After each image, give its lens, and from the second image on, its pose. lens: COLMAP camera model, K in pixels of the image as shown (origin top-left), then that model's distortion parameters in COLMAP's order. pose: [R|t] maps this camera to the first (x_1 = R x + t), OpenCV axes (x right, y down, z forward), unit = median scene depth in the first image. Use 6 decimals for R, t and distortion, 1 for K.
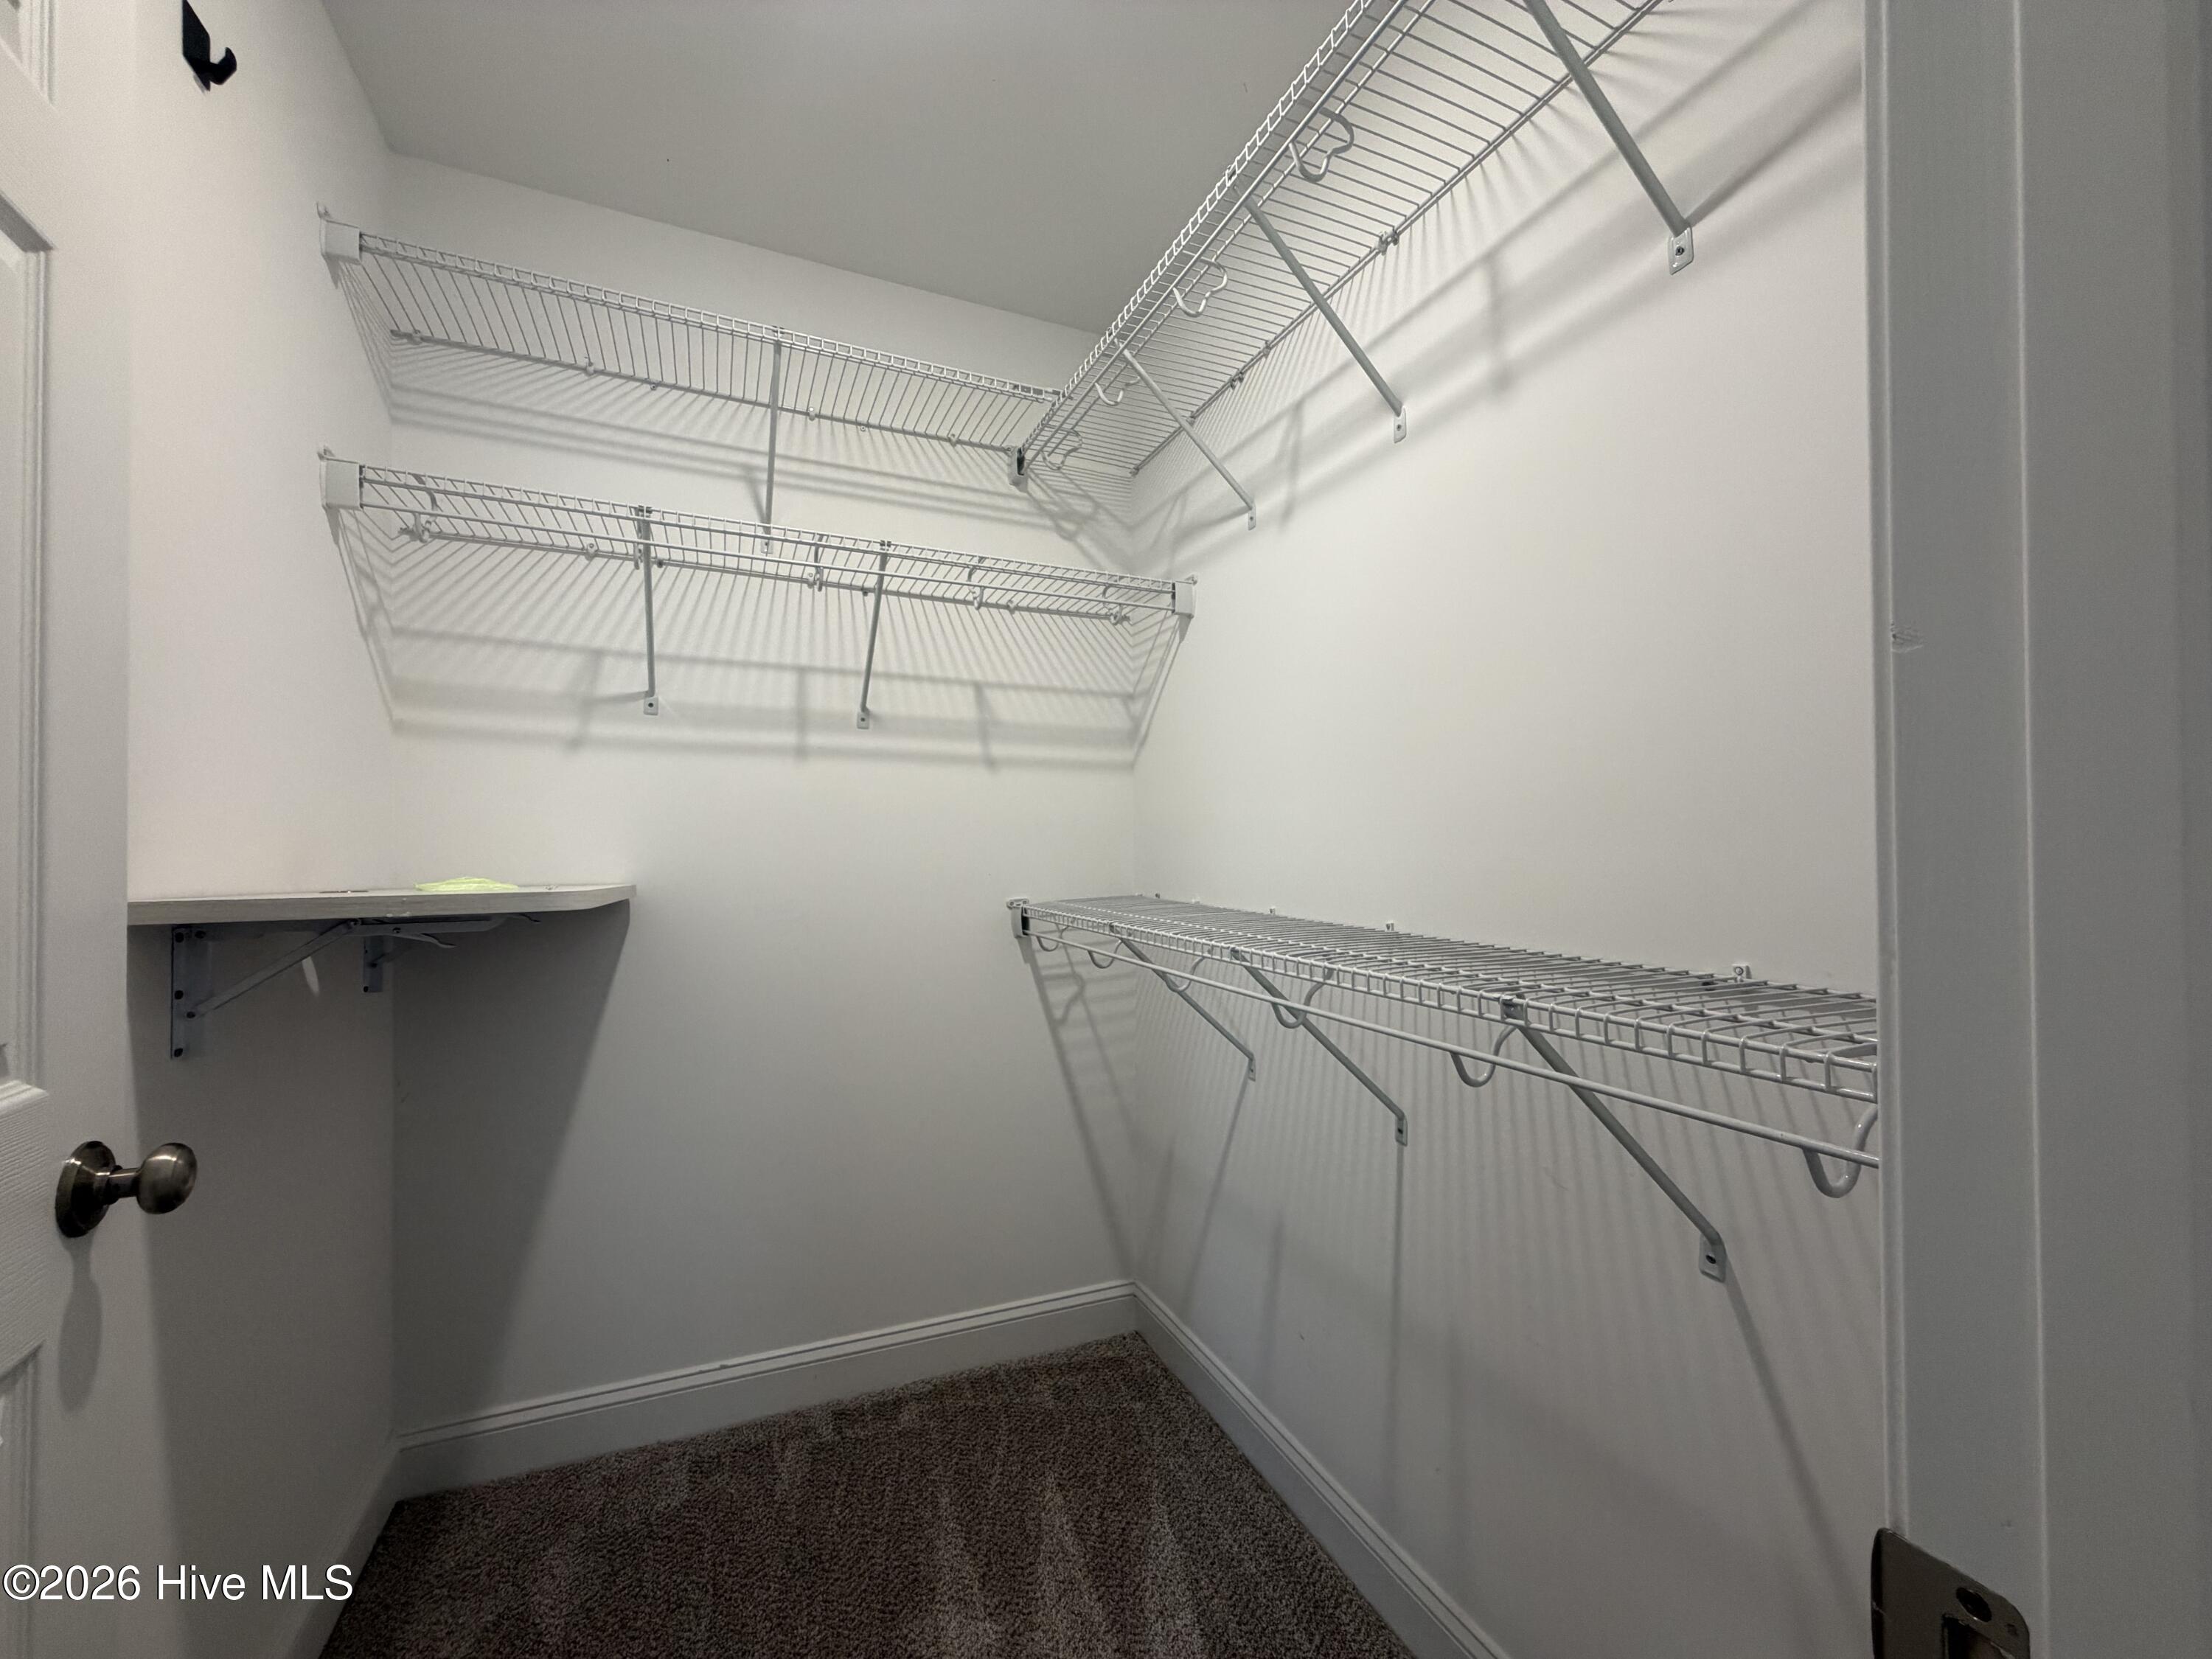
lens RADIAL K [[876.8, 0, 1100.0], [0, 876.8, 831.7], [0, 0, 1]] dist [-0.002158, 0.000221]
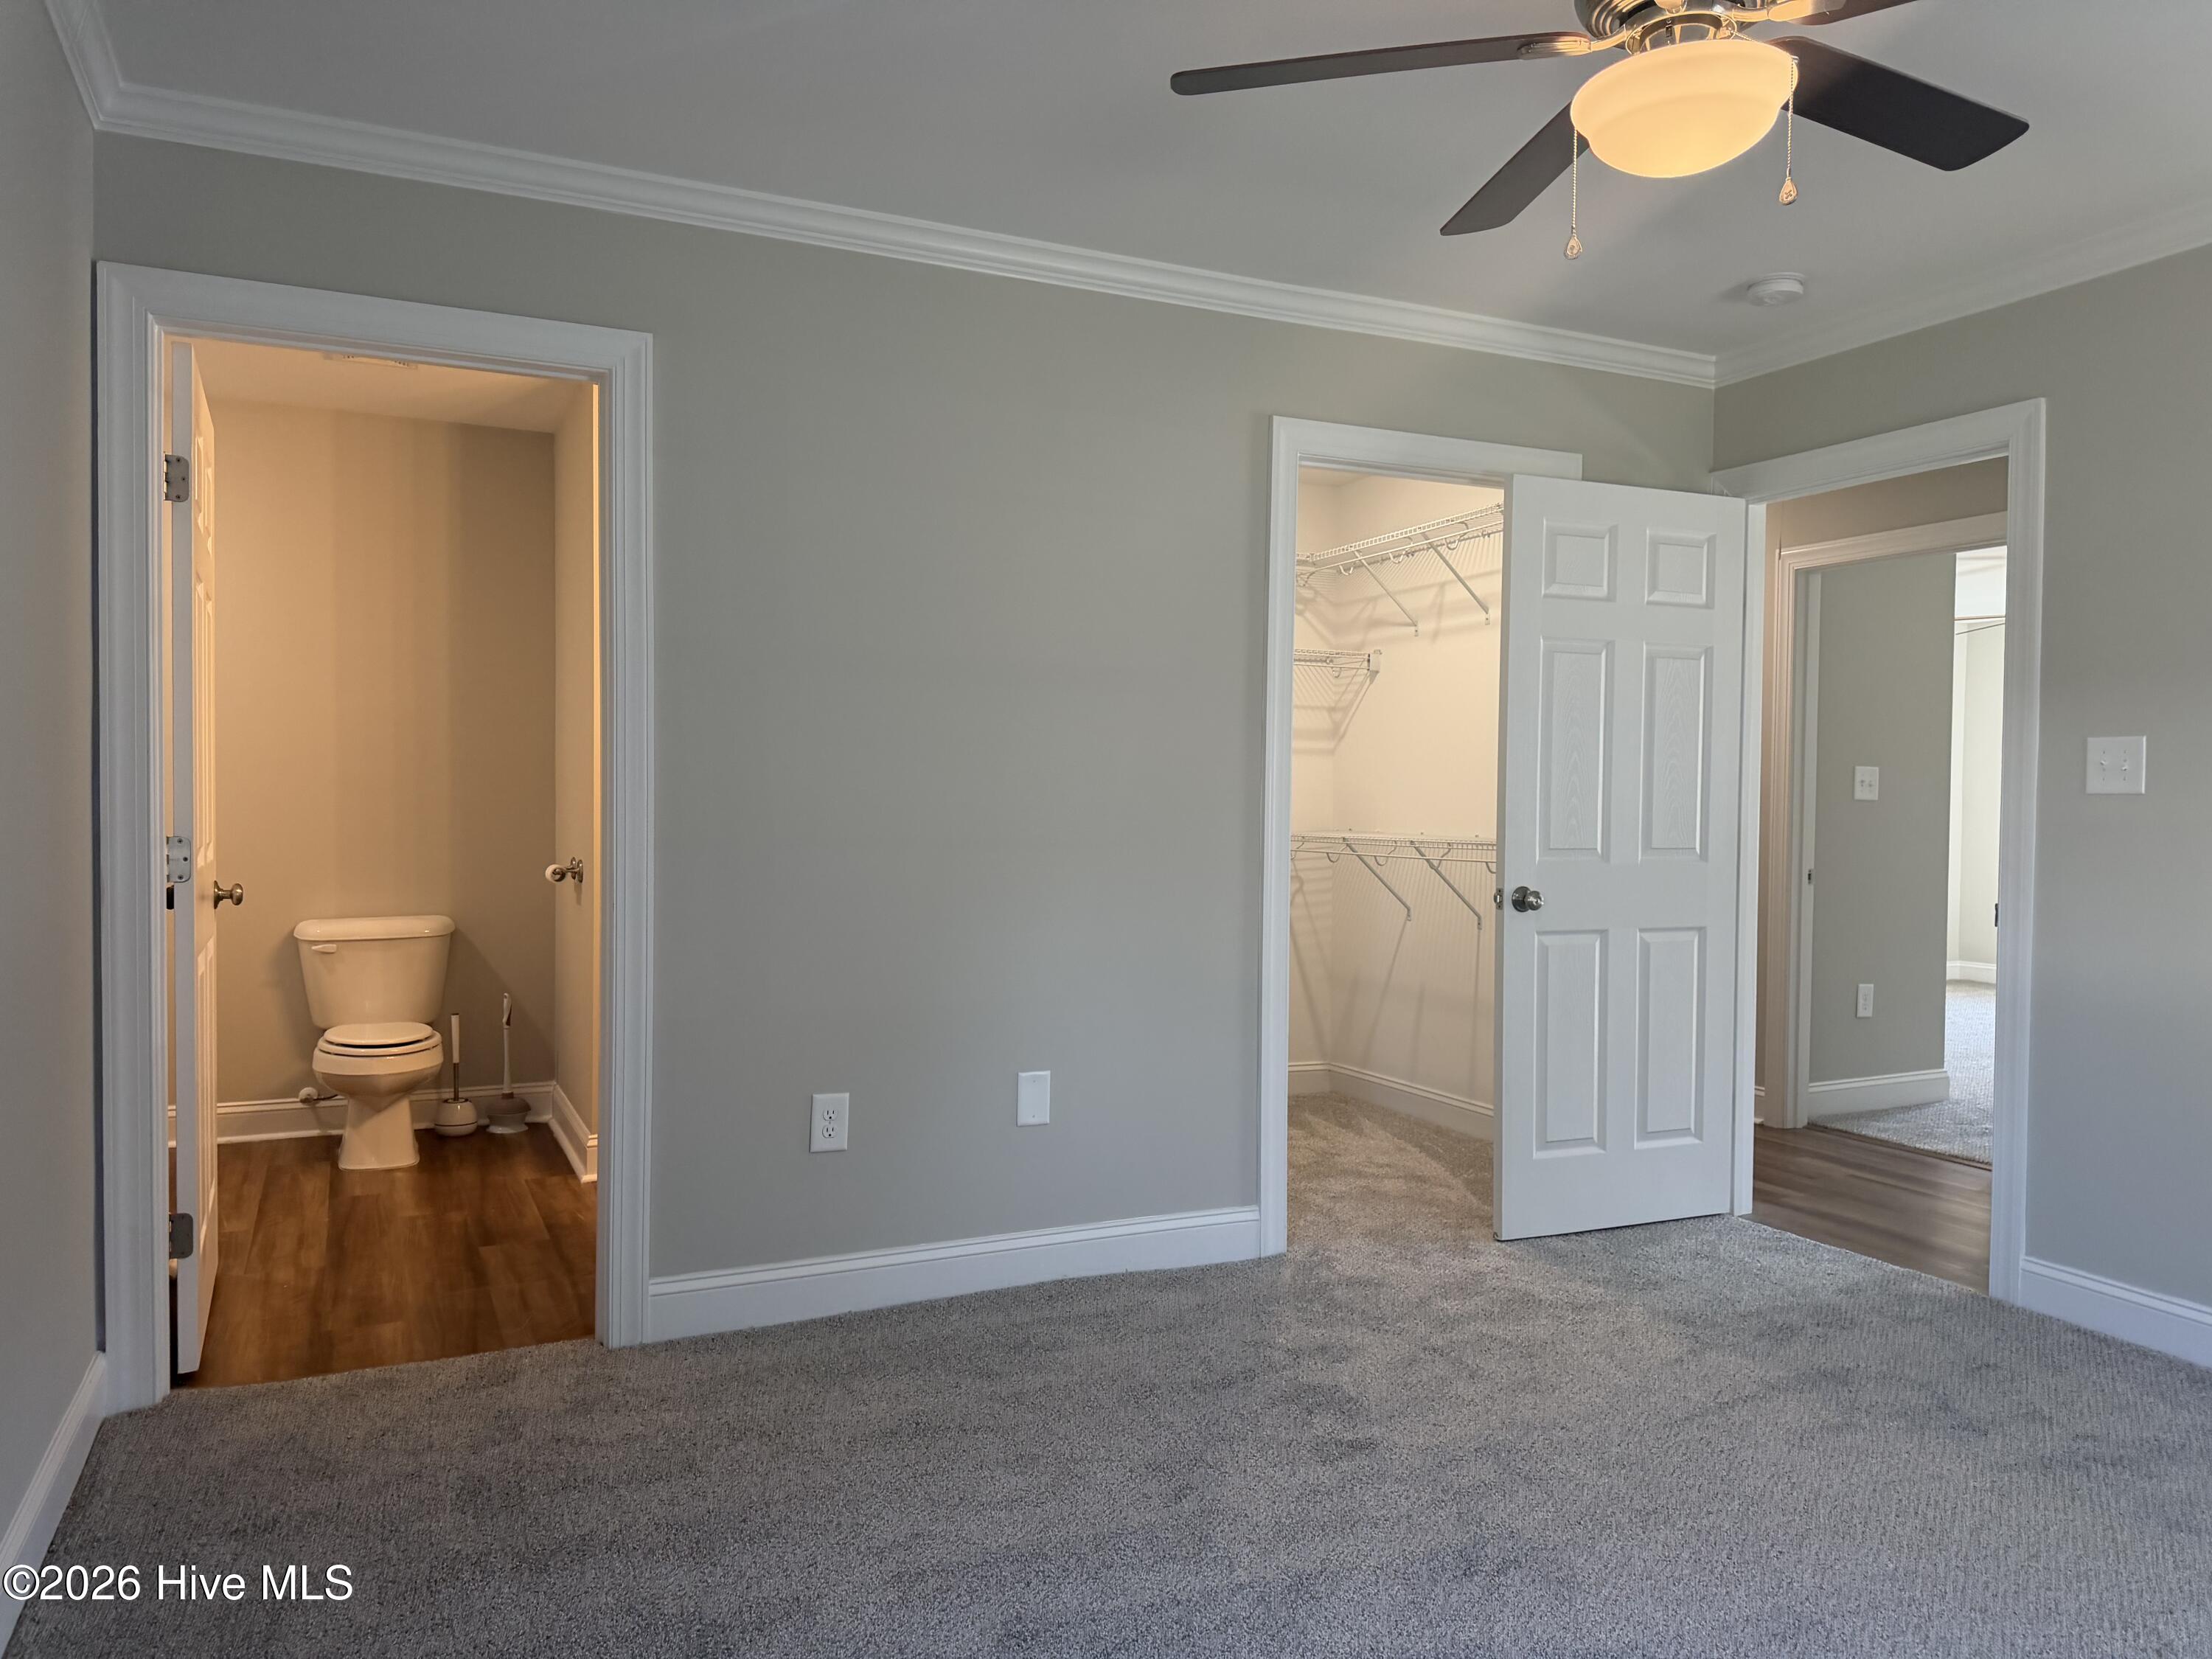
lens RADIAL K [[1550.8, 0, 1106.0], [0, 1550.8, 829.5], [0, 0, 1]] dist [0.127626, -0.205454]
pose [[0.999280, 0.016553, 0.034144, -0.525528], [-0.017684, 0.999296, 0.033095, -0.019561], [-0.033572, -0.033675, 0.998869, -2.056616]]
